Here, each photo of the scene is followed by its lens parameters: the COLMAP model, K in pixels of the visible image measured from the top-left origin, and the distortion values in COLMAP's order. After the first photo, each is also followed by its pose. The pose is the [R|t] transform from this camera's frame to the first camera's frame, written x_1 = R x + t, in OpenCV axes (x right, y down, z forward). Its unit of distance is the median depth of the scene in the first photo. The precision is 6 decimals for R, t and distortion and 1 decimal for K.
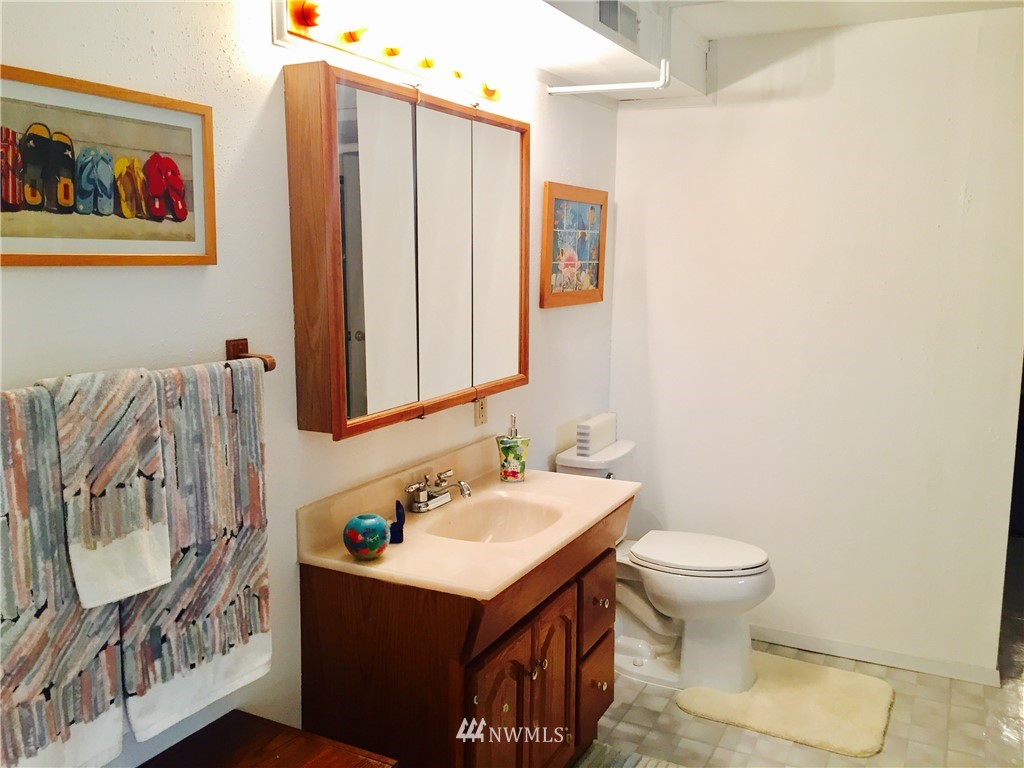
lens RADIAL K [[883.4, 0, 511.2], [0, 883.4, 386.5], [0, 0, 1]] dist [0.045146, 0.001020]
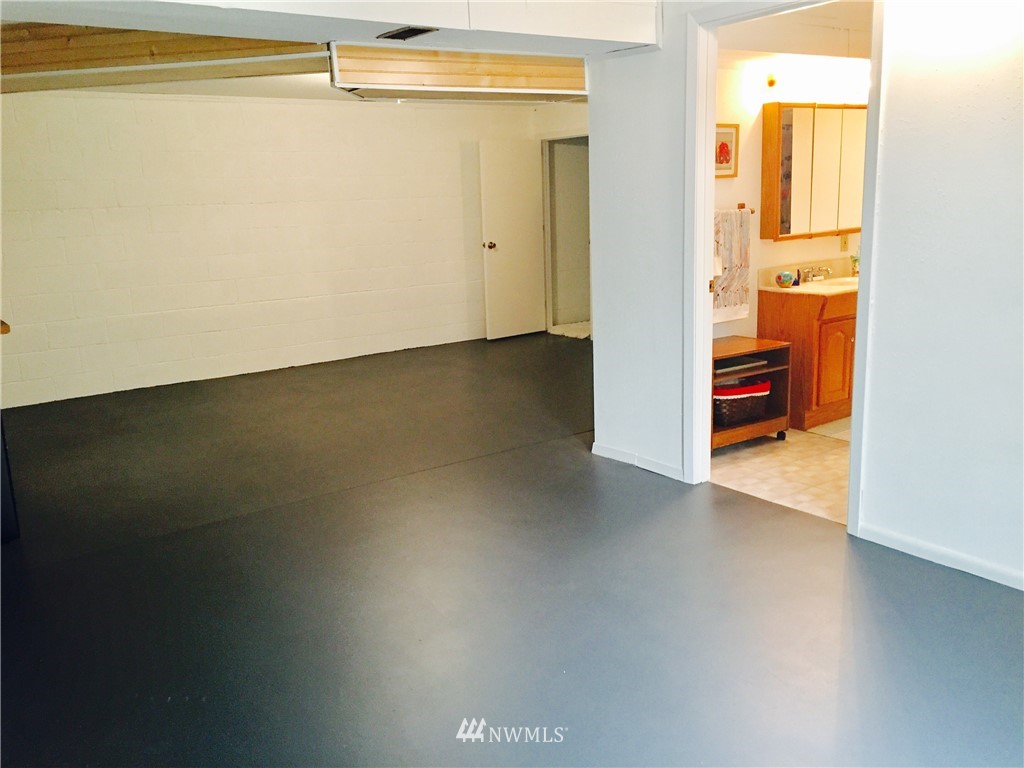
lens RADIAL K [[883.4, 0, 510.4], [0, 883.4, 381.5], [0, 0, 1]] dist [0.045146, 0.001020]
pose [[0.890294, 0.058378, -0.451628, 0.370528], [-0.023301, 0.996290, 0.082850, 0.311890], [0.454789, -0.063237, 0.888351, -2.002694]]
